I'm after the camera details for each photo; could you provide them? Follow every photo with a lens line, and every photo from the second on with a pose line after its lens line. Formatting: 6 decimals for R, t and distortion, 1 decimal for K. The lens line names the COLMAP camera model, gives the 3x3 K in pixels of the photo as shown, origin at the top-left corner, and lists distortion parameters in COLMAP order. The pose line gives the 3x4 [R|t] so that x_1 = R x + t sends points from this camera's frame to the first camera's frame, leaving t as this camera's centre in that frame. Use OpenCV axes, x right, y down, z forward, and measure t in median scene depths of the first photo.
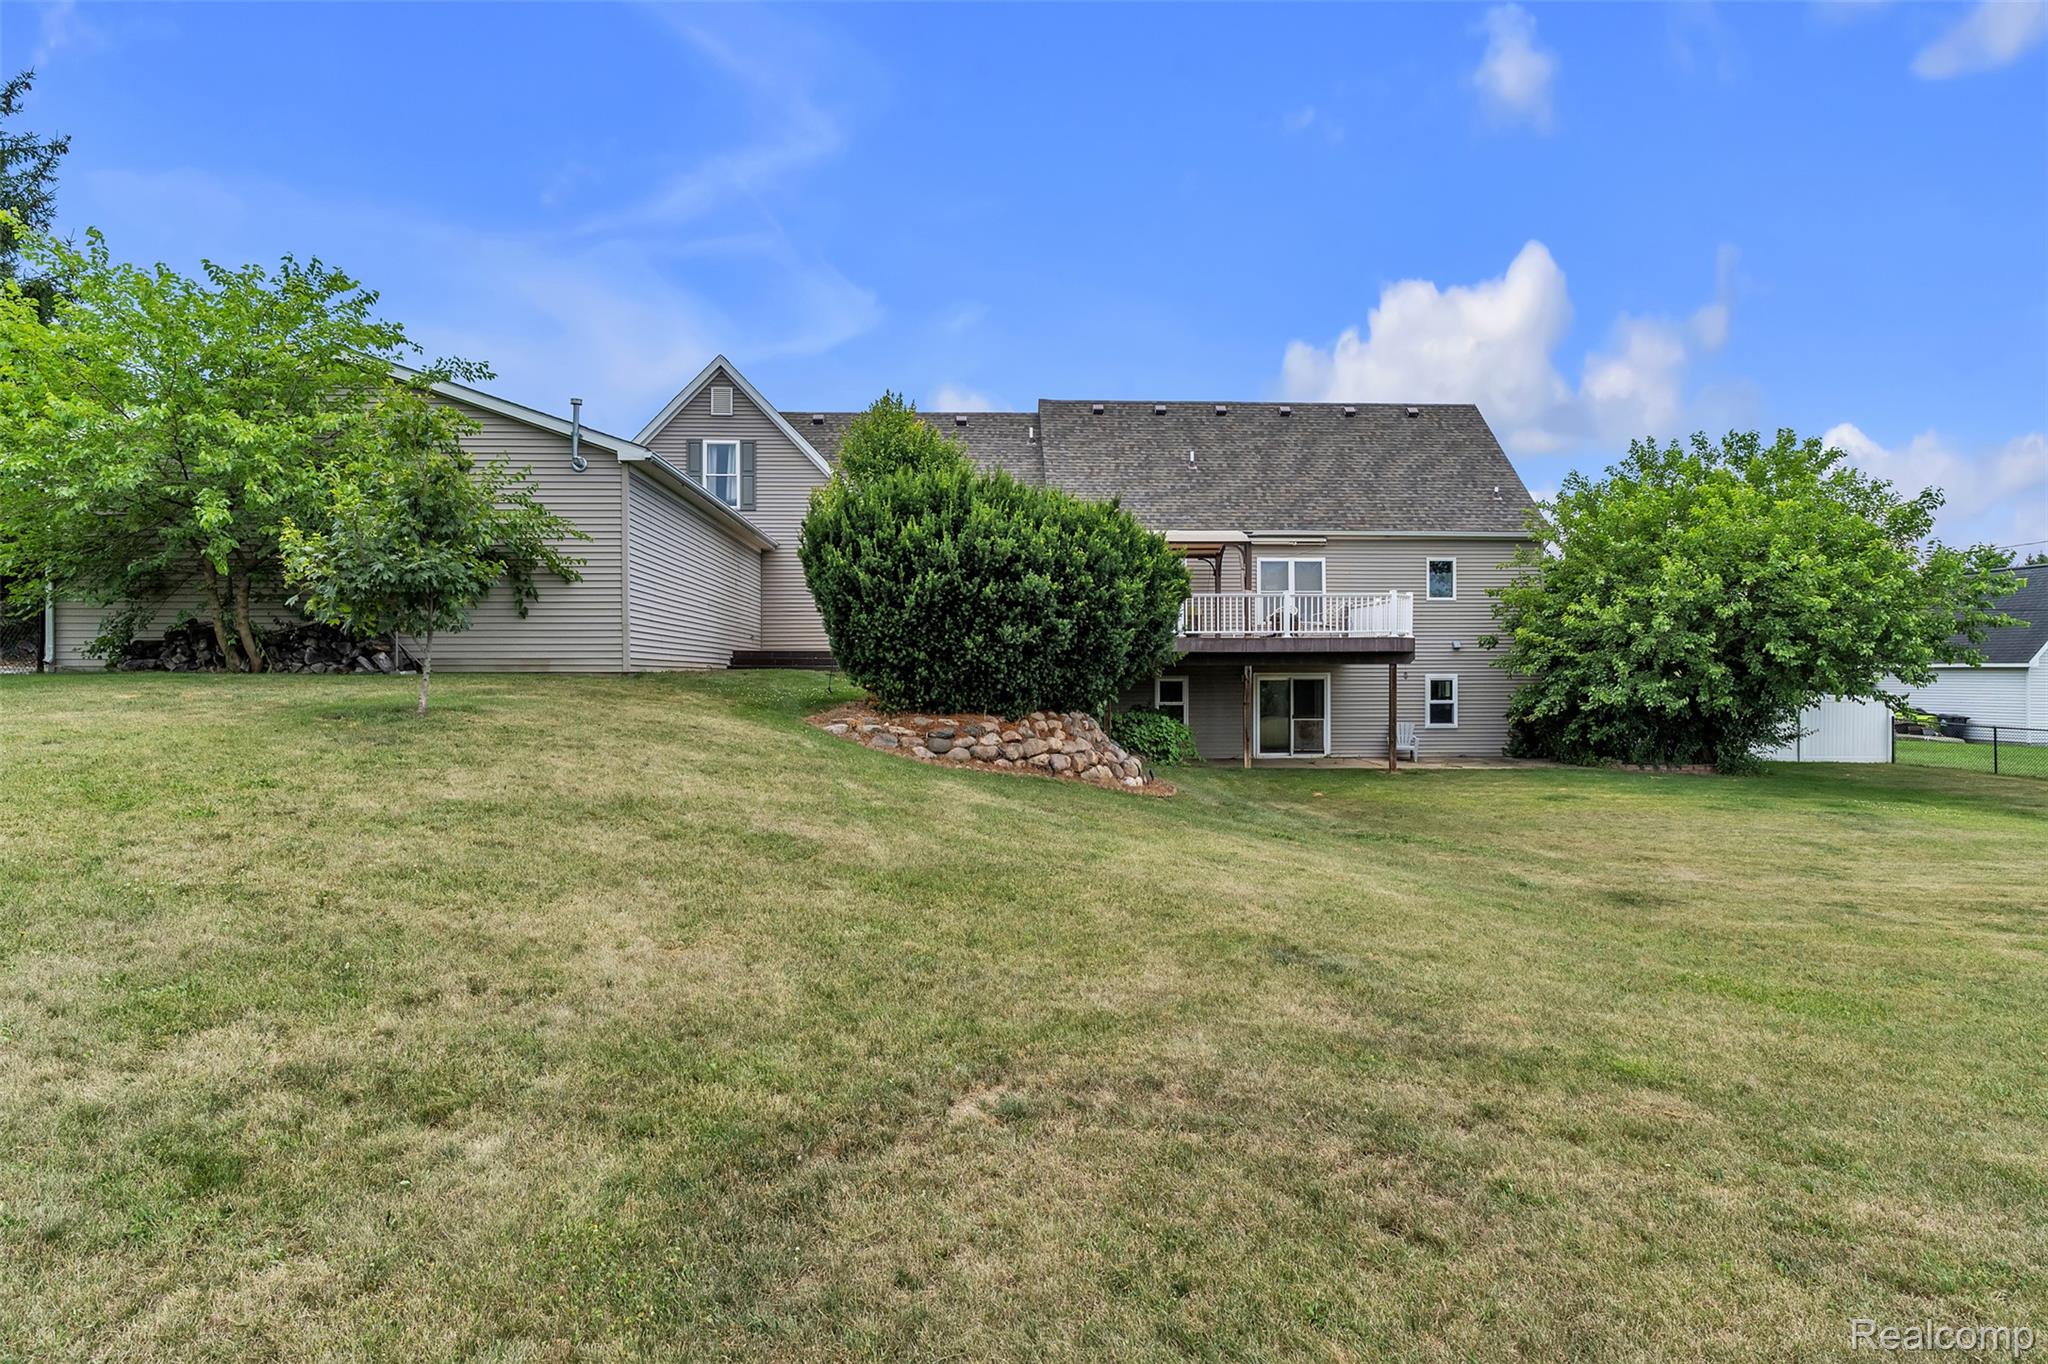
lens RADIAL K [[1130.1, 0, 1025.3], [0, 1130.1, 683.7], [0, 0, 1]] dist [0.006829, 0.000718]
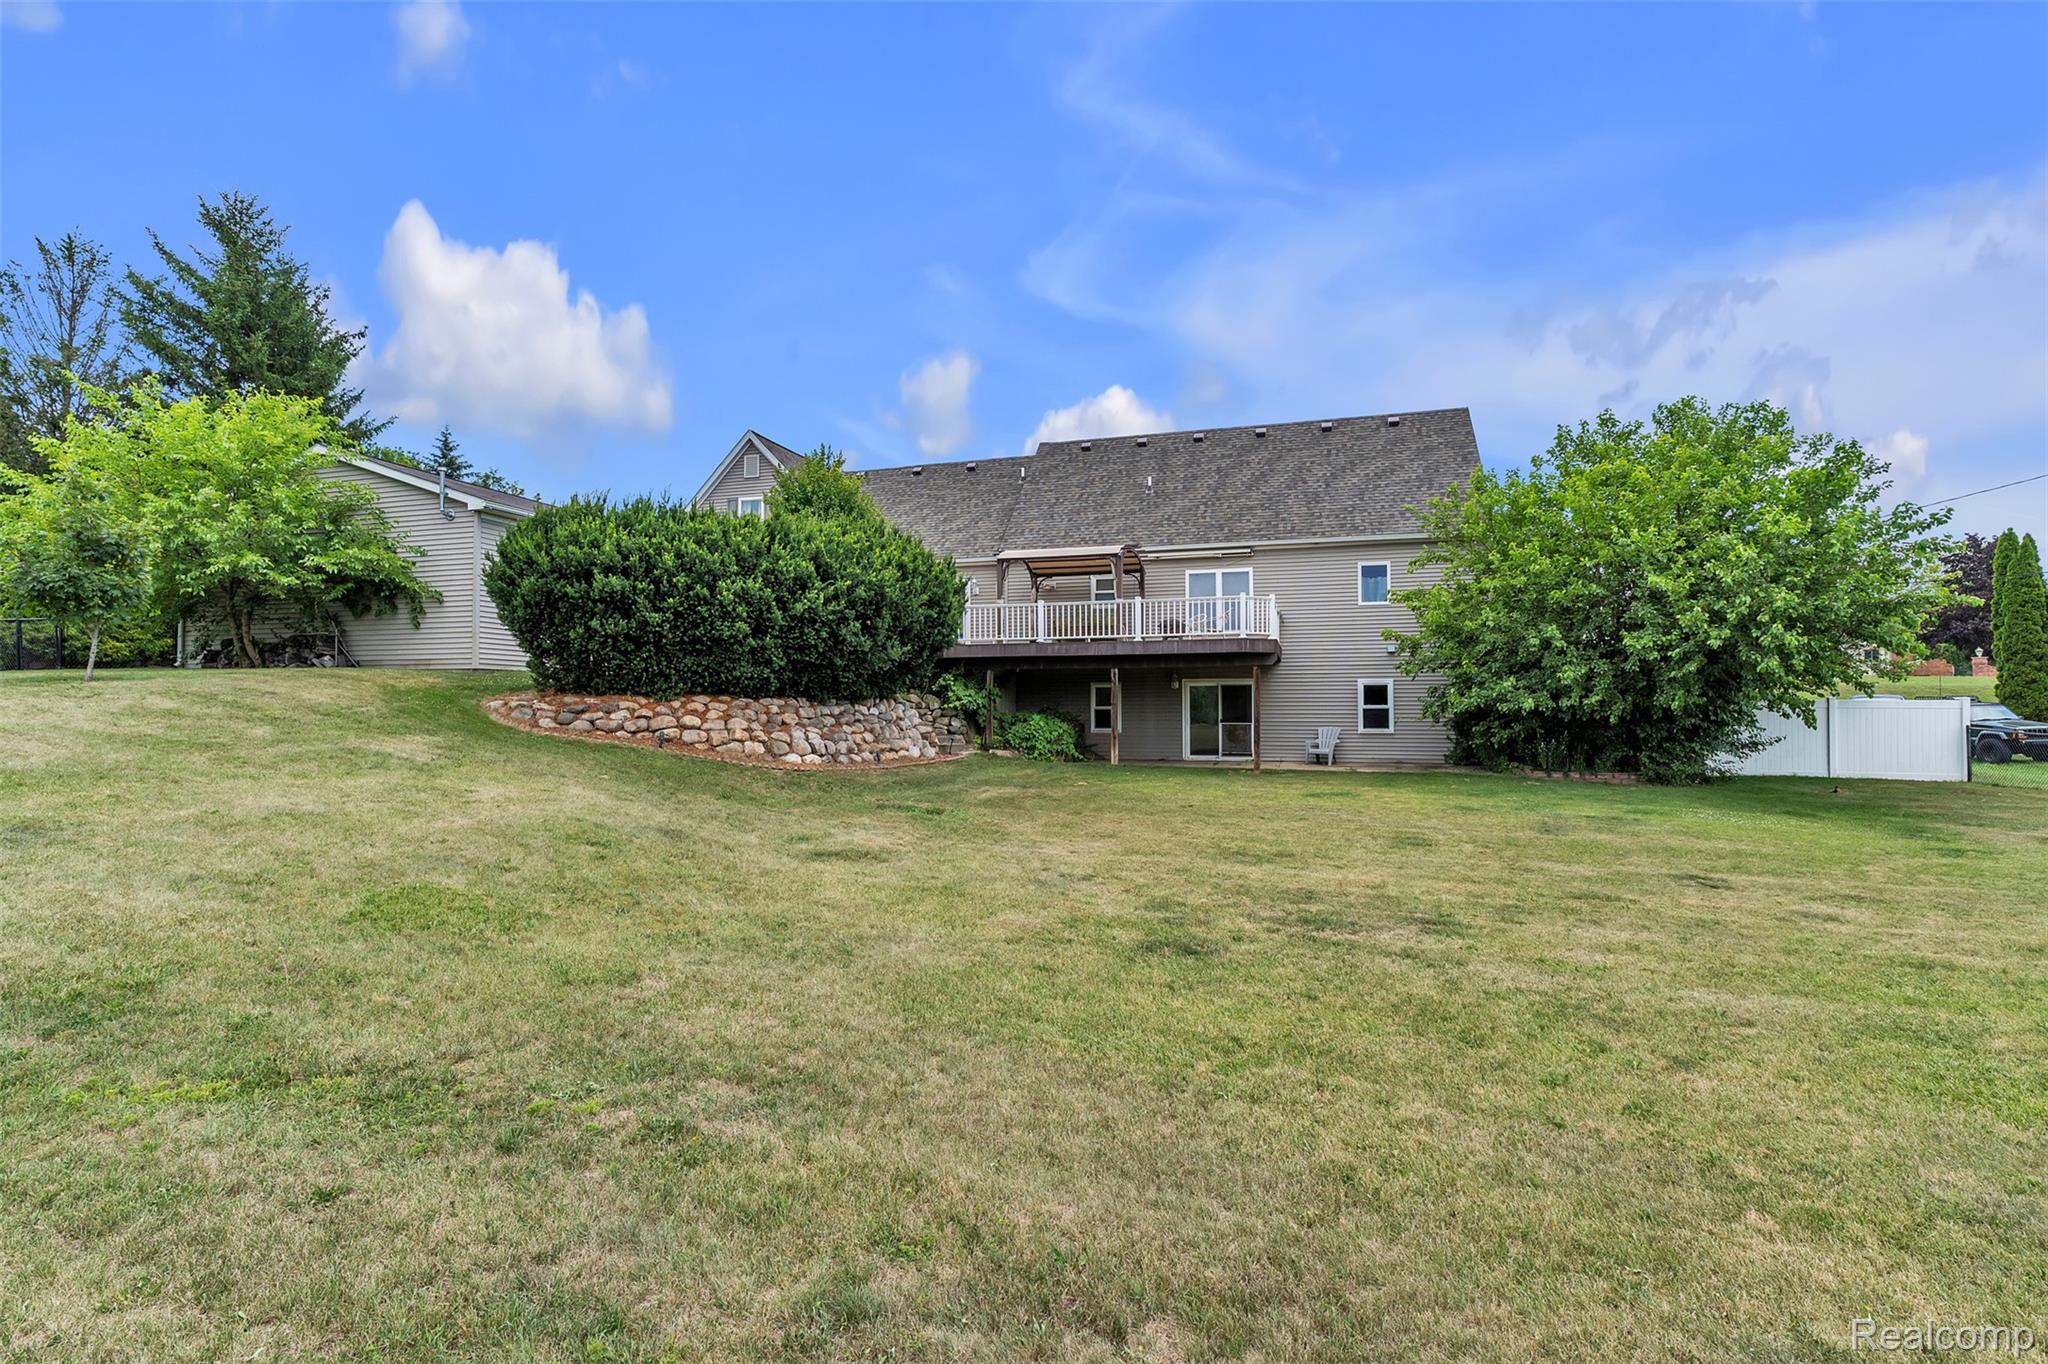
lens RADIAL K [[988.0, 0, 1021.5], [0, 988.0, 675.4], [0, 0, 1]] dist [0.001985, 0.000158]
pose [[0.938146, -0.009859, -0.346099, 0.412664], [-0.003909, 0.999229, -0.039061, 0.025837], [0.346217, 0.037997, 0.937385, 0.088190]]
